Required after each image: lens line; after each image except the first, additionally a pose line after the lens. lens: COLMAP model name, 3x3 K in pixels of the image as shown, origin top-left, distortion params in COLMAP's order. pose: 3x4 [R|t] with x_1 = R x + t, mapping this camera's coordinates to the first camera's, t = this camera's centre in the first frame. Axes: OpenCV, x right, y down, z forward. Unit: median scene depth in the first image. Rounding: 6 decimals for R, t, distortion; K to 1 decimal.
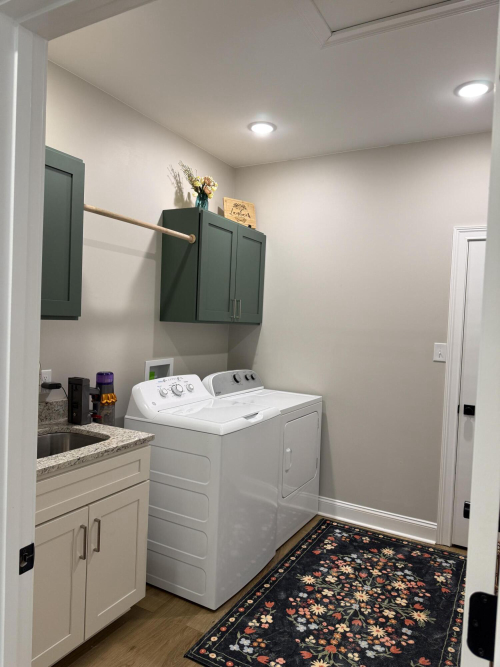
lens RADIAL K [[484.1, 0, 248.7], [0, 484.1, 337.2], [0, 0, 1]] dist [-0.004581, -0.005141]
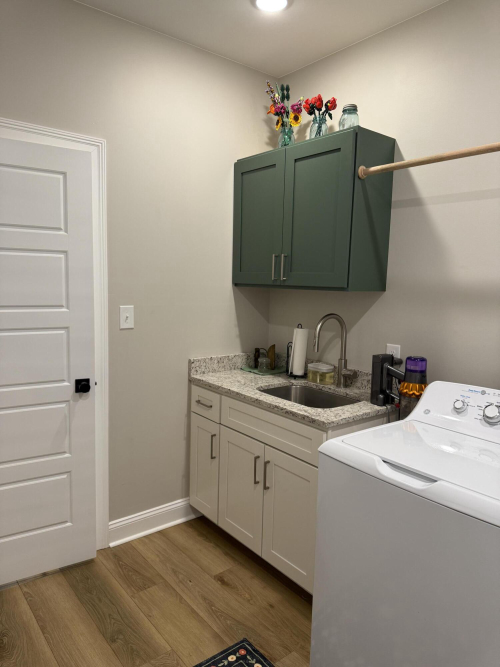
lens RADIAL K [[484.1, 0, 249.9], [0, 484.1, 329.0], [0, 0, 1]] dist [-0.004581, -0.005141]
pose [[-0.409660, 0.036845, -0.911494, 0.682681], [-0.076816, 0.994242, 0.074714, -0.016700], [0.908998, 0.100625, -0.404471, 1.288211]]
